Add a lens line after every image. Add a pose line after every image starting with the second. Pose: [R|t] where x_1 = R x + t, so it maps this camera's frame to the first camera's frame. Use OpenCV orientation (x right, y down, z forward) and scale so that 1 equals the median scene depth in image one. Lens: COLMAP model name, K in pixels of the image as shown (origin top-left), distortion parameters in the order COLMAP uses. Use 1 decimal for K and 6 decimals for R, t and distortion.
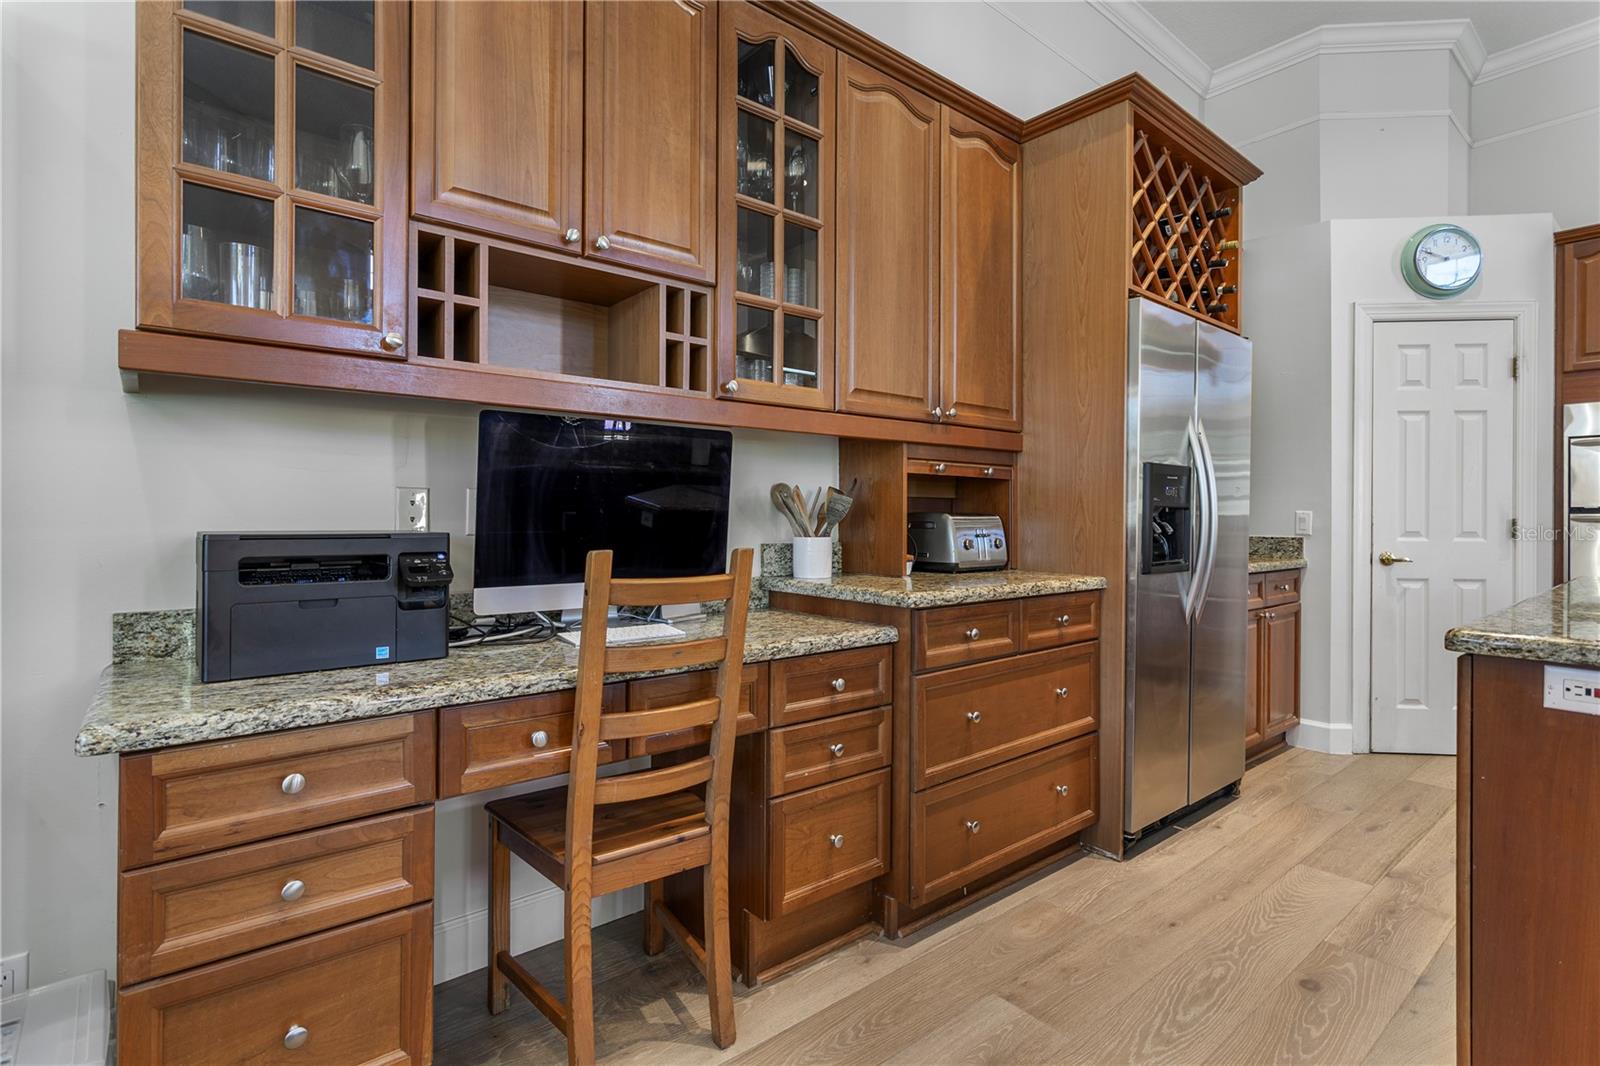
lens RADIAL K [[771.8, 0, 800.1], [0, 771.8, 516.3], [0, 0, 1]] dist [-0.003750, 0.003504]
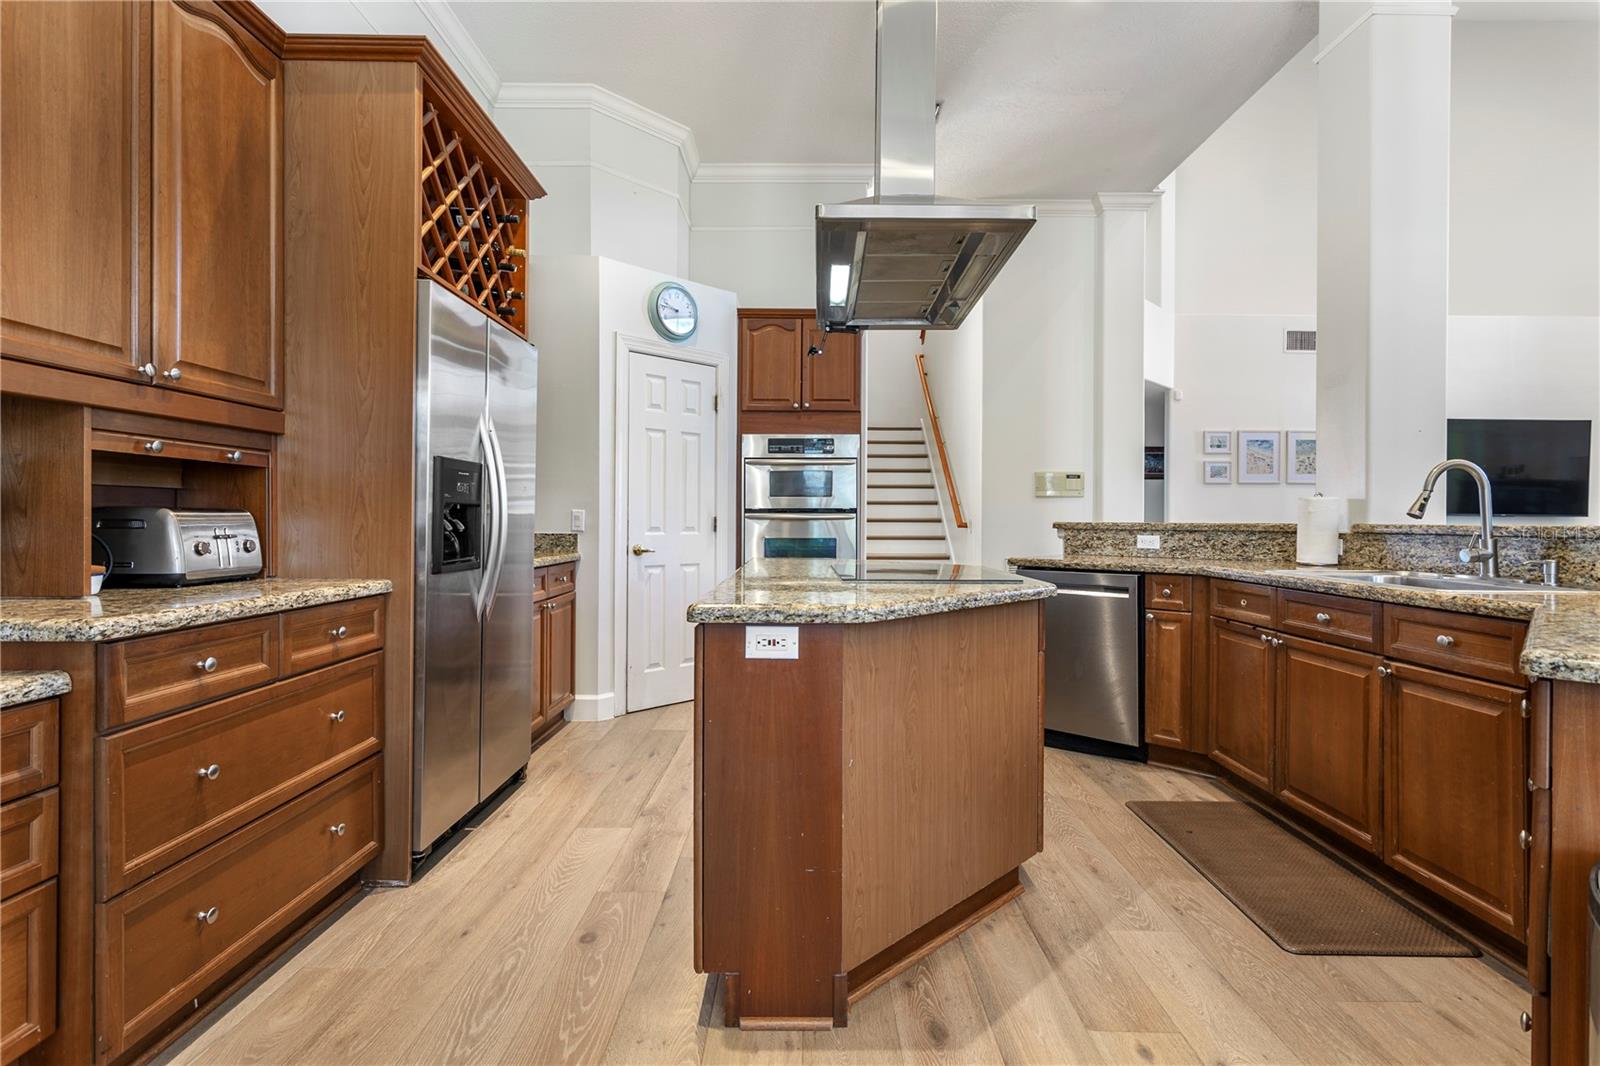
lens RADIAL K [[771.8, 0, 812.1], [0, 771.8, 517.8], [0, 0, 1]] dist [-0.003750, 0.003504]
pose [[0.639980, -0.001438, 0.768390, 0.016567], [-0.000470, 0.999997, 0.002263, 0.003632], [-0.768392, -0.001809, 0.639977, 0.040173]]
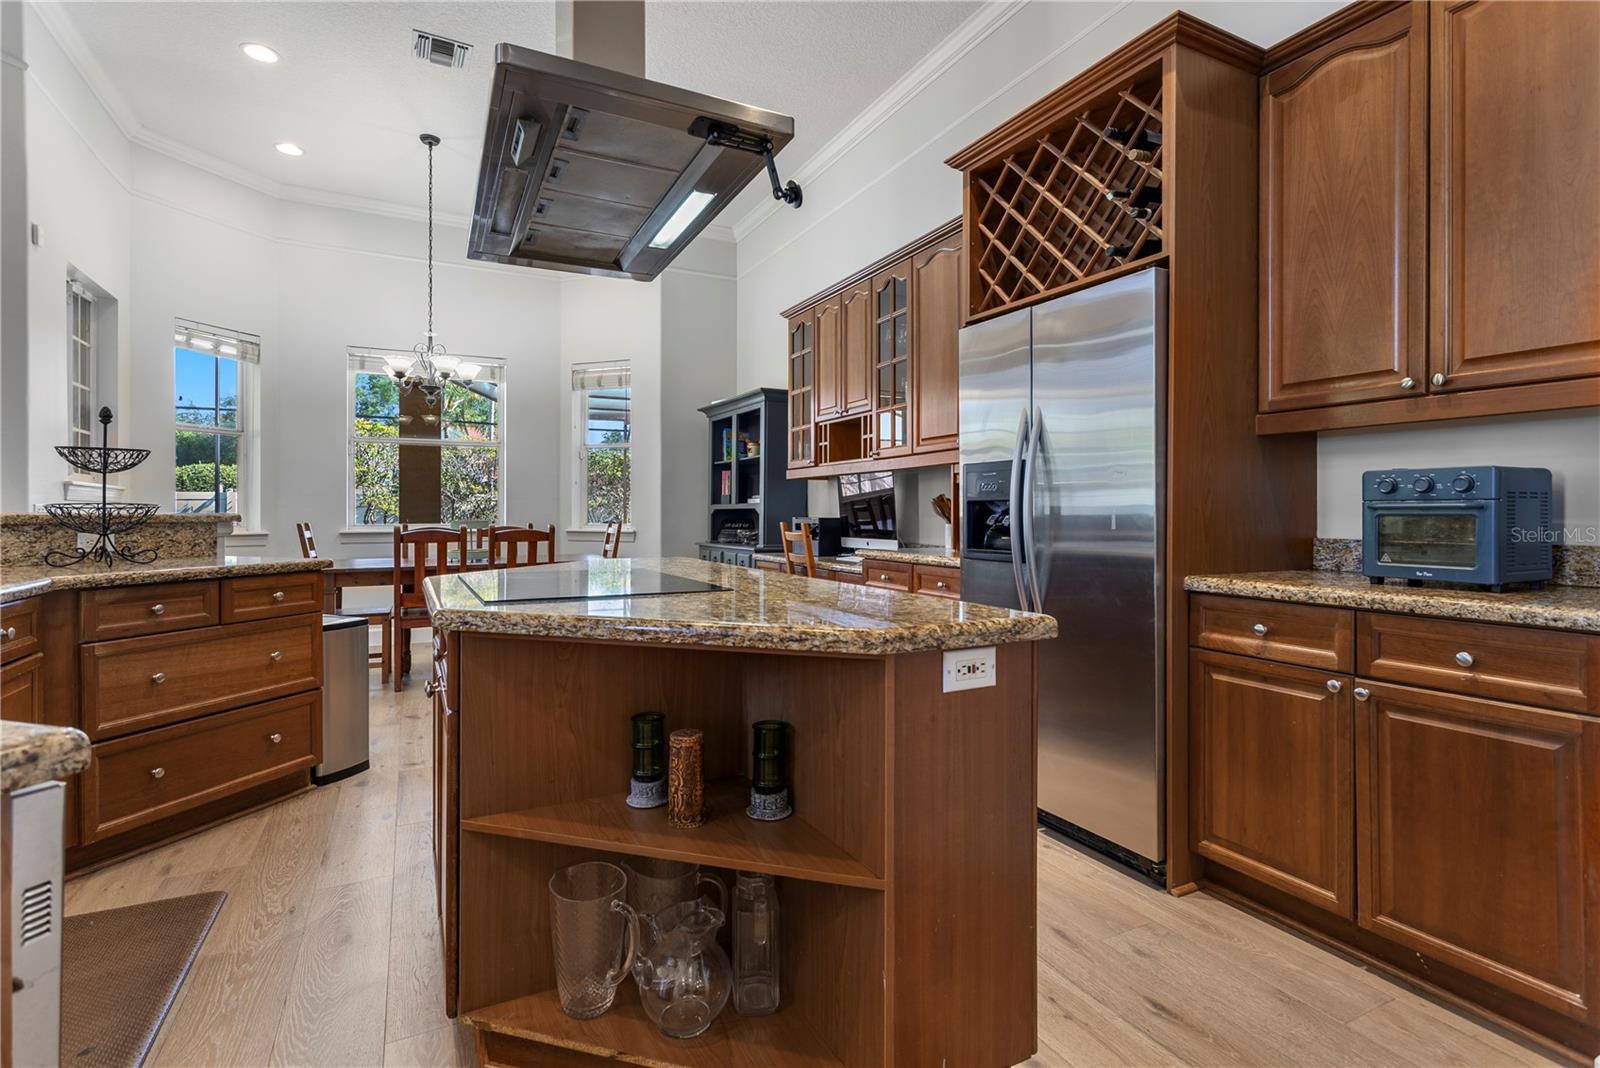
lens RADIAL K [[771.8, 0, 803.3], [0, 771.8, 525.2], [0, 0, 1]] dist [-0.003750, 0.003504]
pose [[-0.221830, 0.009486, -0.975039, 2.250478], [0.000009, 0.999953, 0.009726, 0.015171], [0.975085, 0.002149, -0.221820, 1.380105]]
